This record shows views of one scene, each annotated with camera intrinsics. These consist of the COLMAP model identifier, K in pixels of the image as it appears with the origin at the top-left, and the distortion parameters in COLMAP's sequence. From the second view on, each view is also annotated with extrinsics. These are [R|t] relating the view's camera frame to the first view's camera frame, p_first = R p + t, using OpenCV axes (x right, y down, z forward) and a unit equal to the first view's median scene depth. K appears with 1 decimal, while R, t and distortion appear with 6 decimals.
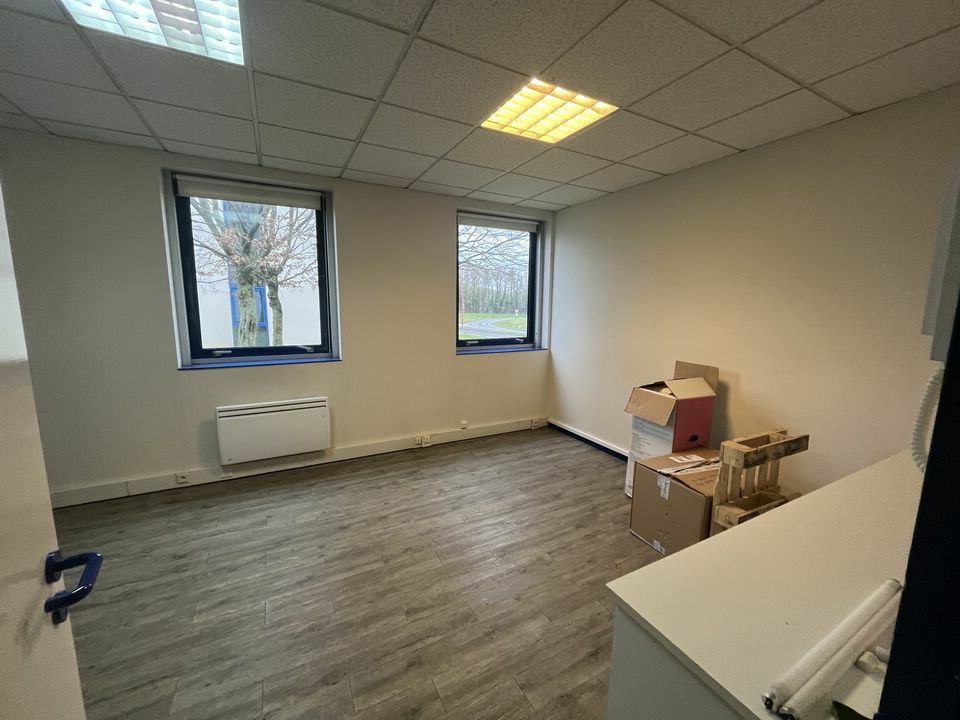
lens RADIAL K [[385.0, 0, 482.9], [0, 385.0, 361.0], [0, 0, 1]] dist [0.001150, 0.000243]
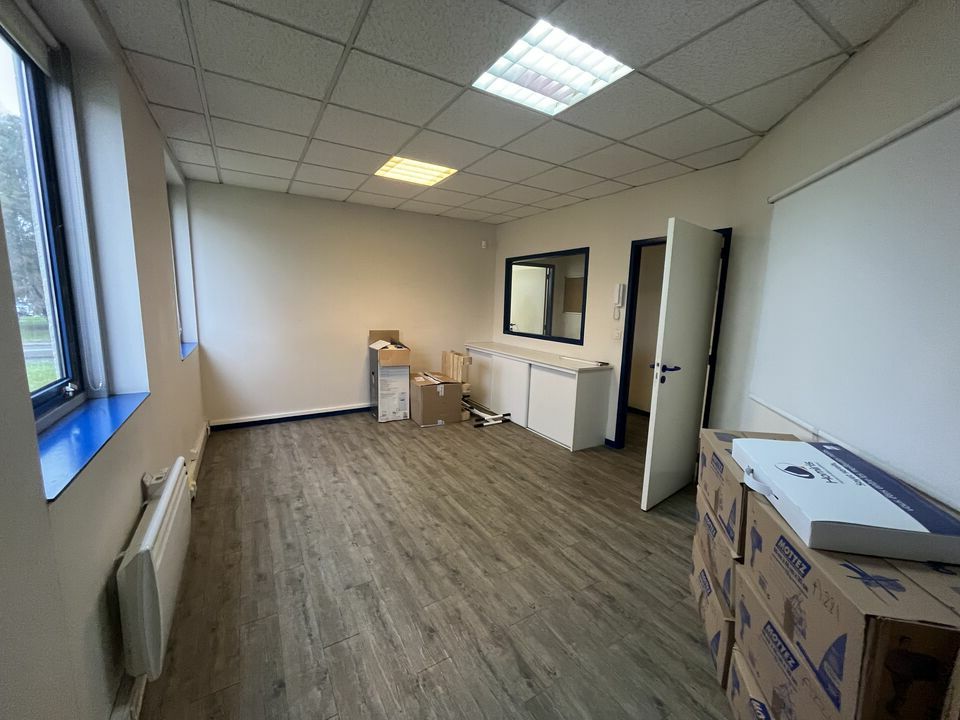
lens RADIAL K [[385.0, 0, 480.0], [0, 385.0, 360.0], [0, 0, 1]] dist [0.001150, 0.000243]
pose [[-0.053725, -0.165597, 0.984729, -1.144072], [0.121987, 0.977679, 0.171067, -0.102233], [-0.991077, 0.129314, -0.032325, 0.681693]]
